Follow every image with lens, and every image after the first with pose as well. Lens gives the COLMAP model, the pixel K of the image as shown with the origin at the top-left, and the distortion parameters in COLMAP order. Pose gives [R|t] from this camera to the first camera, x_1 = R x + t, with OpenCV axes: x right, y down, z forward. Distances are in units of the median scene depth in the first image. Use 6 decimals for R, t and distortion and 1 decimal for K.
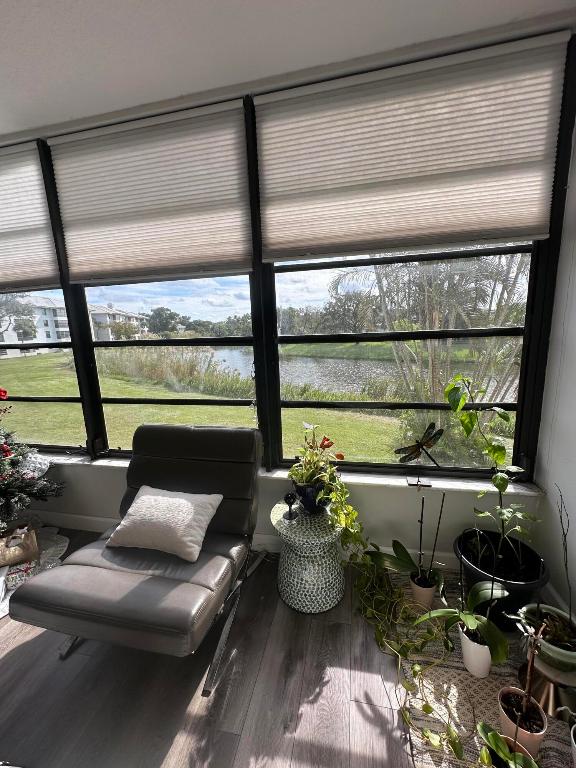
lens RADIAL K [[306.2, 0, 288.0], [0, 306.2, 384.0], [0, 0, 1]] dist [-0.002468, -0.000381]
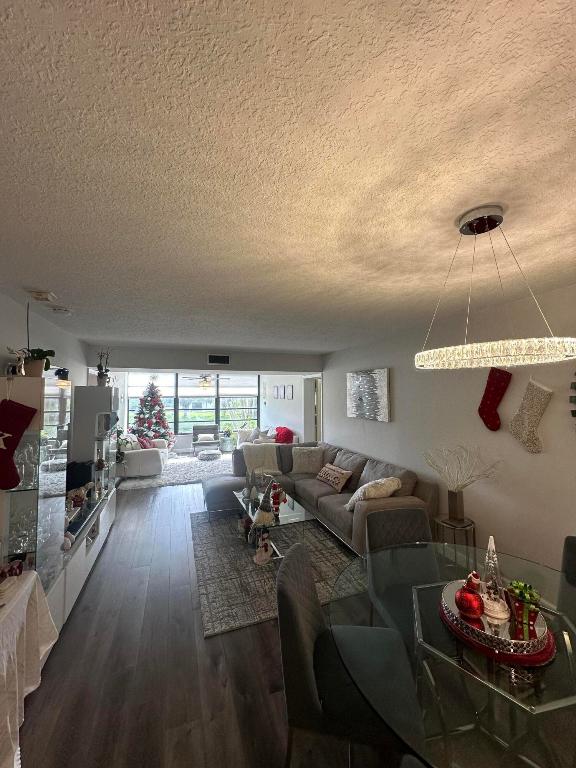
lens RADIAL K [[306.2, 0, 288.0], [0, 306.2, 384.0], [0, 0, 1]] dist [-0.002468, -0.000381]
pose [[0.850442, 0.055634, 0.523118, -1.927152], [0.068936, 0.974032, -0.215659, 0.704841], [-0.521532, 0.219467, 0.824523, -4.385041]]
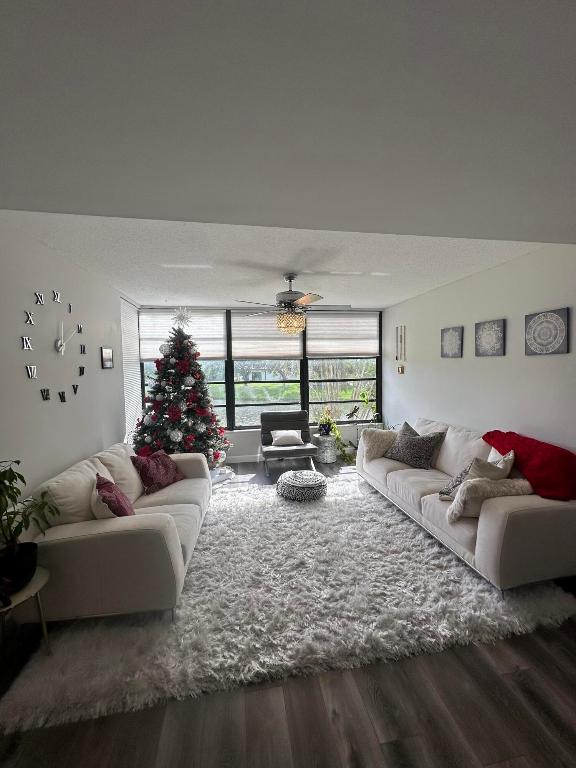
lens RADIAL K [[306.2, 0, 288.0], [0, 306.2, 384.0], [0, 0, 1]] dist [-0.002468, -0.000381]
pose [[0.931423, 0.005182, 0.363903, -1.295162], [0.046018, 0.990196, -0.131884, 0.265161], [-0.361018, 0.139586, 0.922053, -1.663715]]
